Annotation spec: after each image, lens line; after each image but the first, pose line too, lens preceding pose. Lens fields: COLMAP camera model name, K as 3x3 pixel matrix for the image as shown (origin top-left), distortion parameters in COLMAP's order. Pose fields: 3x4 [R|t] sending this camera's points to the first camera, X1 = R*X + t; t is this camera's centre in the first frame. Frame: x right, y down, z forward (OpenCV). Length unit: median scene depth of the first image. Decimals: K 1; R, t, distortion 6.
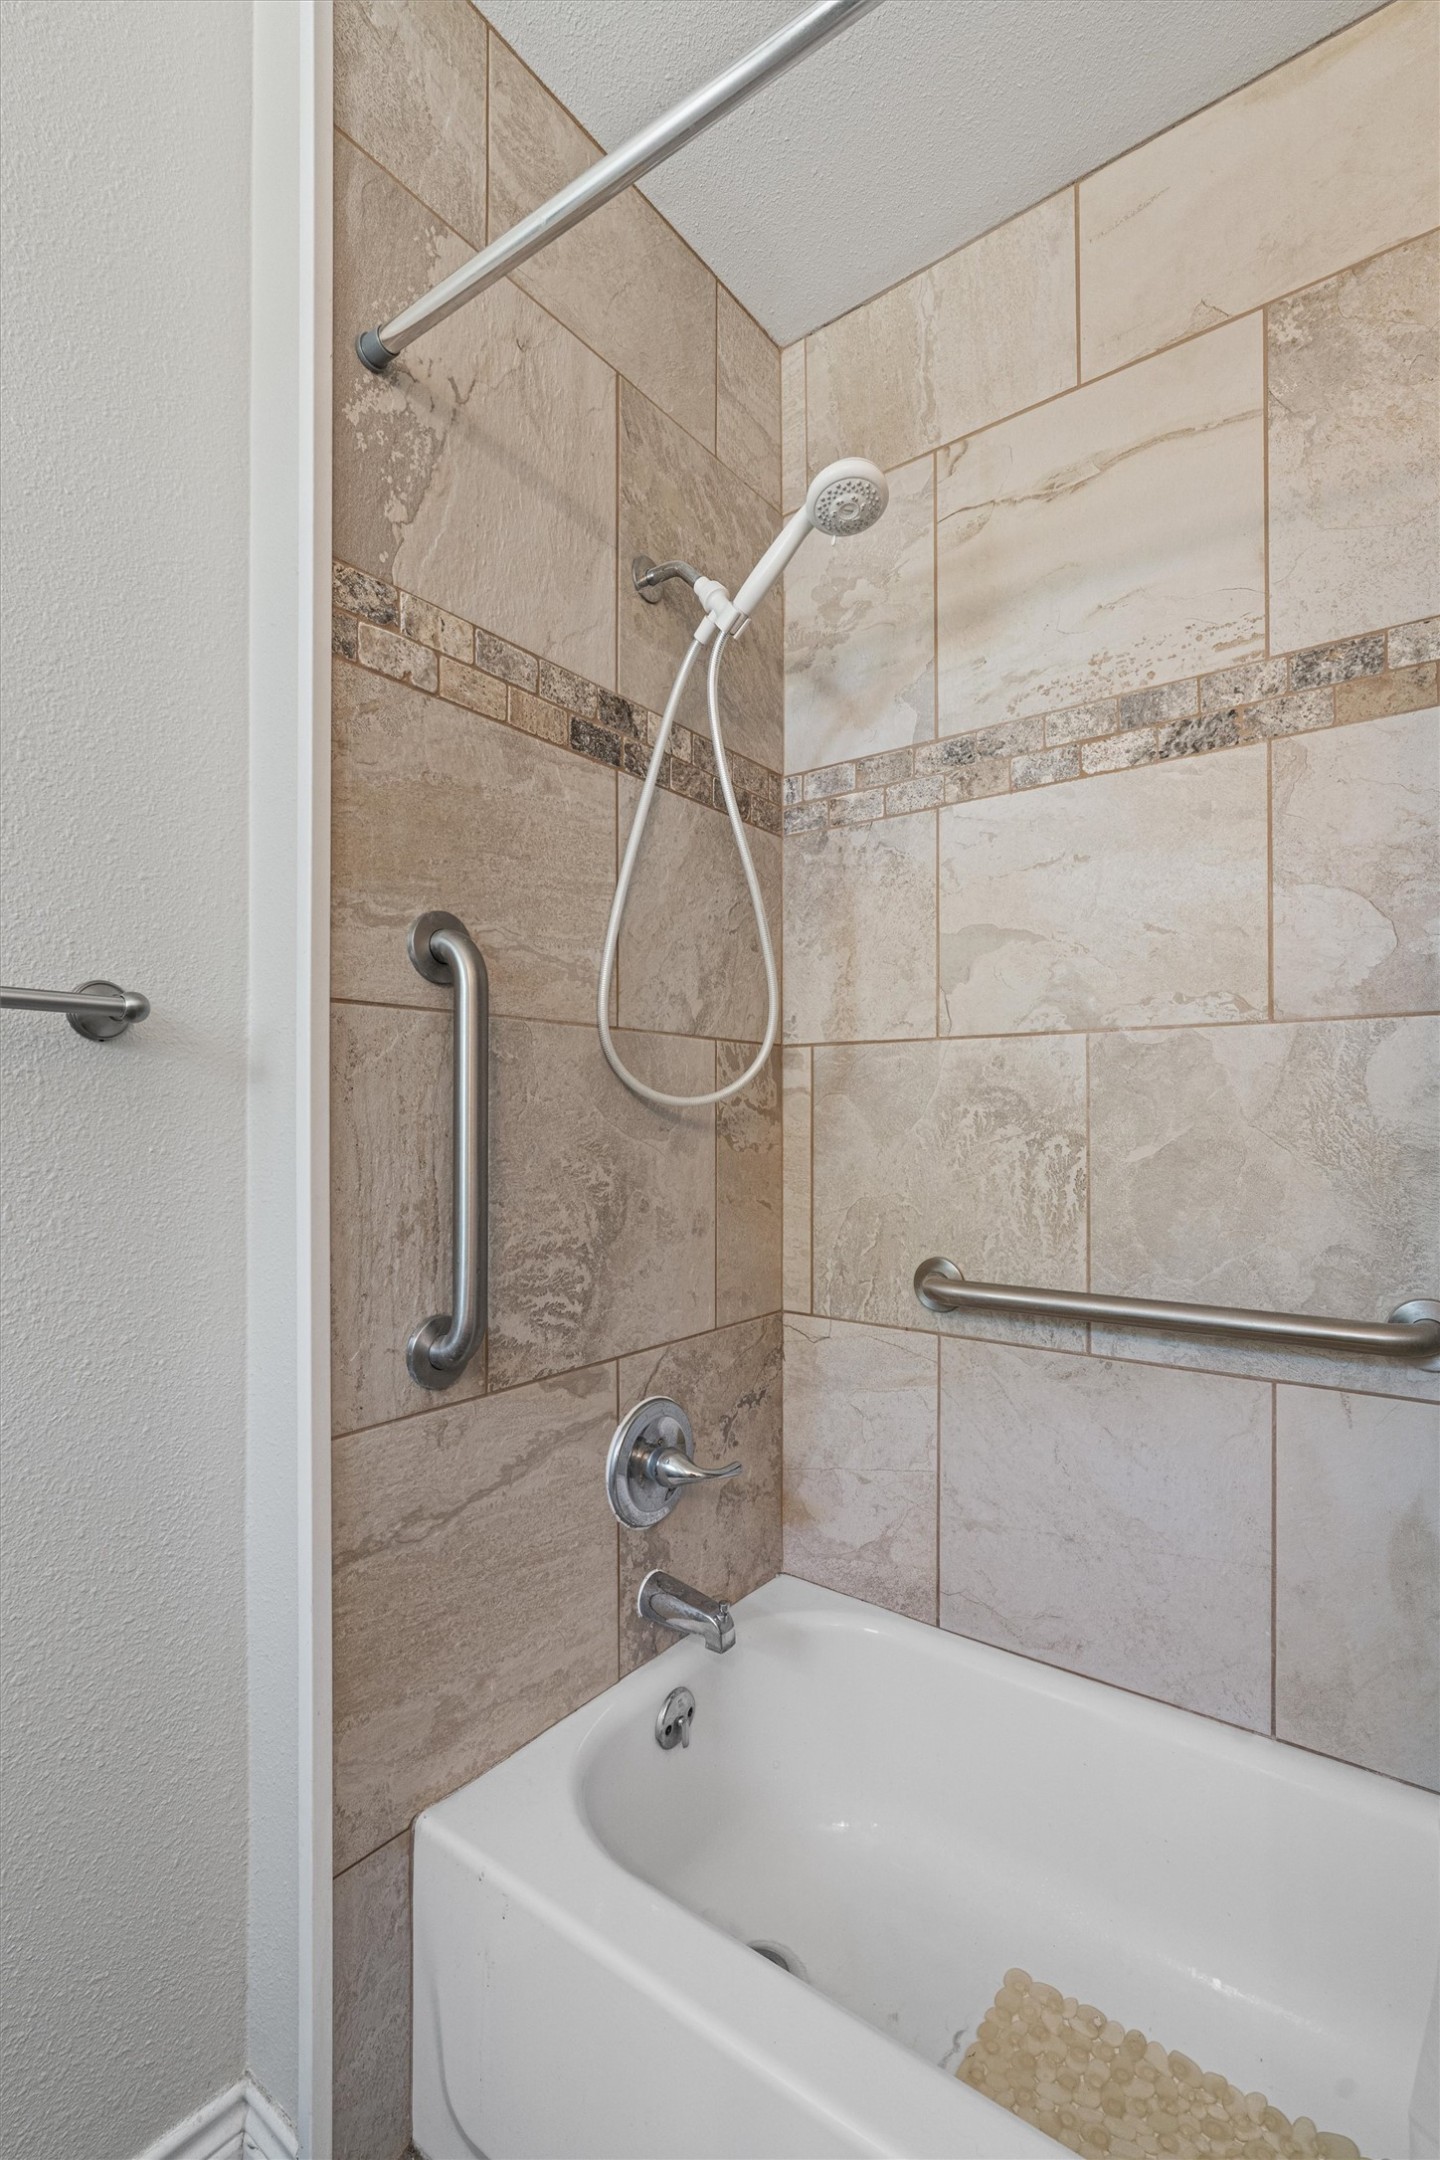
lens RADIAL K [[967.8, 0, 702.6], [0, 967.8, 1095.7], [0, 0, 1]] dist [-0.010591, 0.003231]
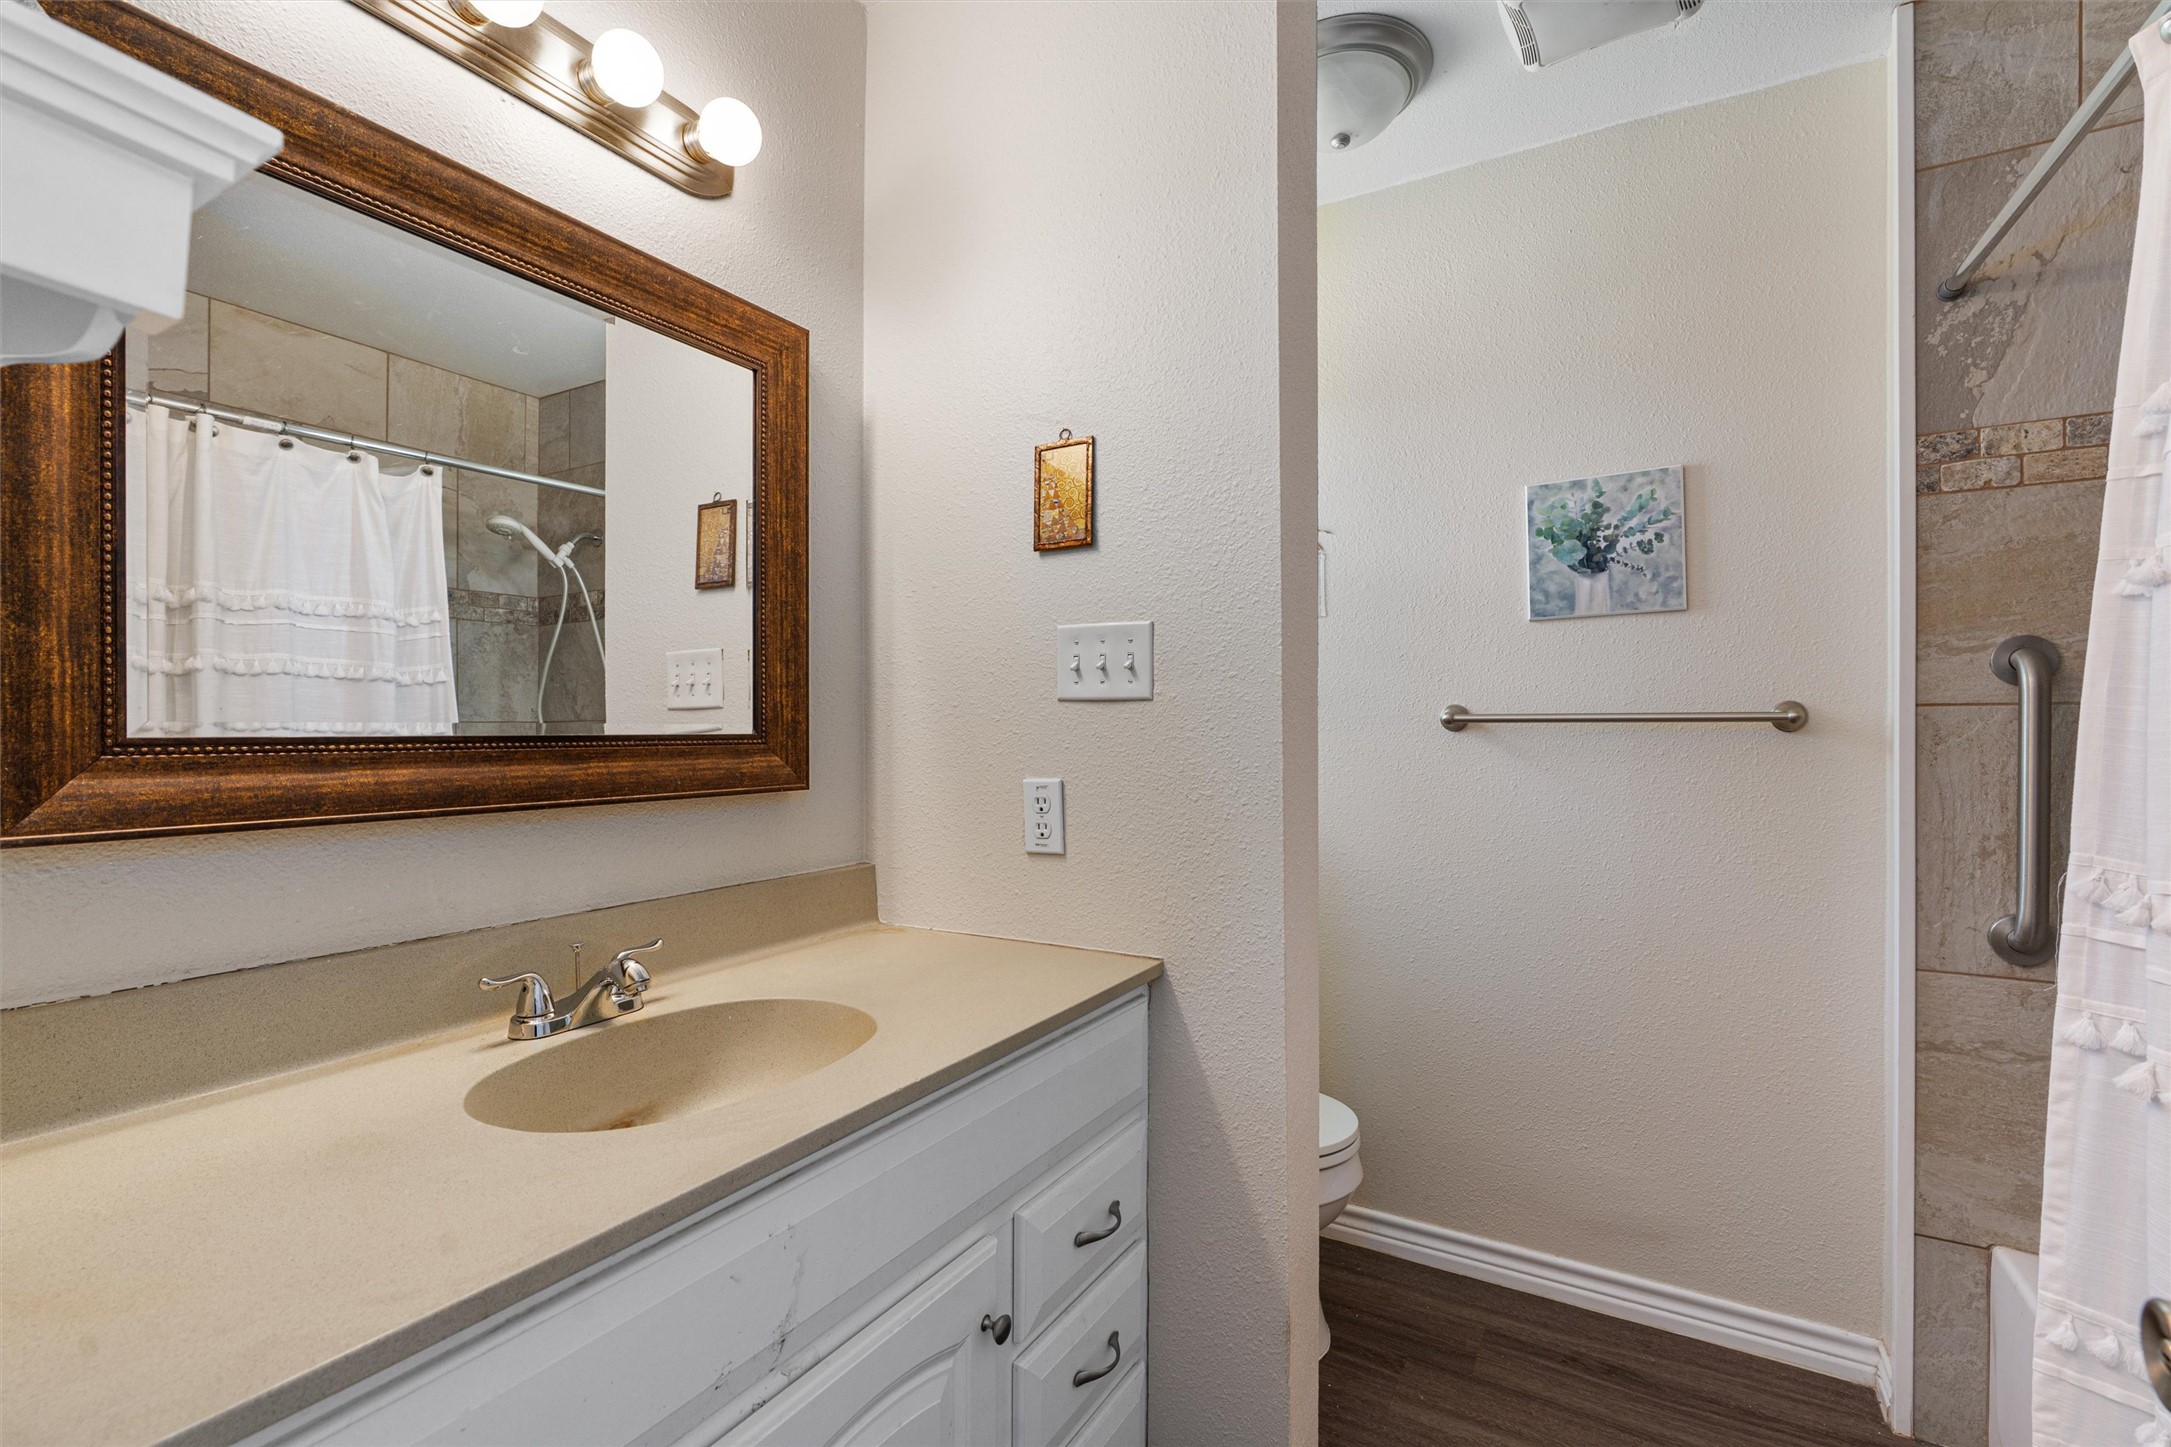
lens RADIAL K [[972.8, 0, 1068.6], [0, 972.8, 742.0], [0, 0, 1]] dist [-0.010591, 0.003231]
pose [[0.083964, -0.008966, -0.996428, 1.090287], [0.000978, 0.999960, -0.008915, -0.021297], [0.996468, -0.000226, 0.083970, -0.562277]]
